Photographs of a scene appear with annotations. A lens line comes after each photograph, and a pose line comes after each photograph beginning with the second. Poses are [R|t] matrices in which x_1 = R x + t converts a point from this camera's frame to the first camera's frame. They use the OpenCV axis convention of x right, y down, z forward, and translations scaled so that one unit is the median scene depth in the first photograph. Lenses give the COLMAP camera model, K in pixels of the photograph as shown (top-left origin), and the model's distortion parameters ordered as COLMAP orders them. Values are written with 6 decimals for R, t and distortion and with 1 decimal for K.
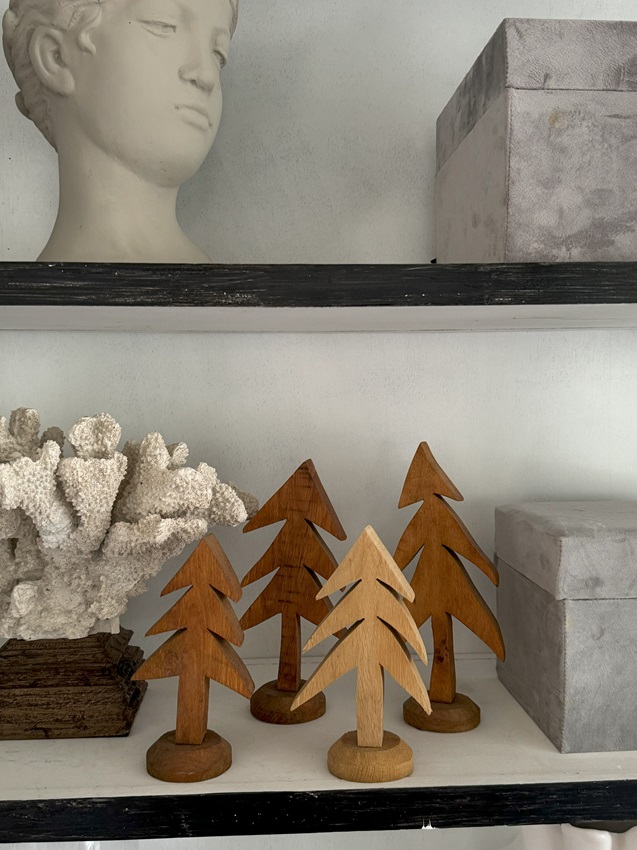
lens RADIAL K [[852.8, 0, 318.5], [0, 852.8, 425.0], [0, 0, 1]] dist [0.183089, -0.451863]
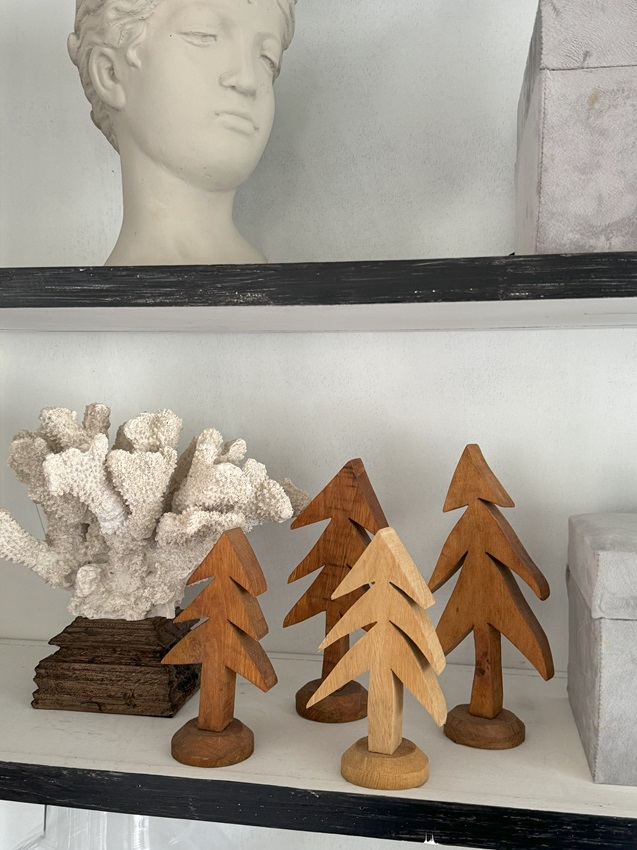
lens RADIAL K [[852.8, 0, 318.5], [0, 852.8, 425.0], [0, 0, 1]] dist [0.183089, -0.451863]
pose [[0.969748, 0.020348, -0.243260, 0.206976], [-0.020626, 0.999786, 0.001403, 0.000476], [0.243236, 0.003657, 0.969960, 0.028026]]
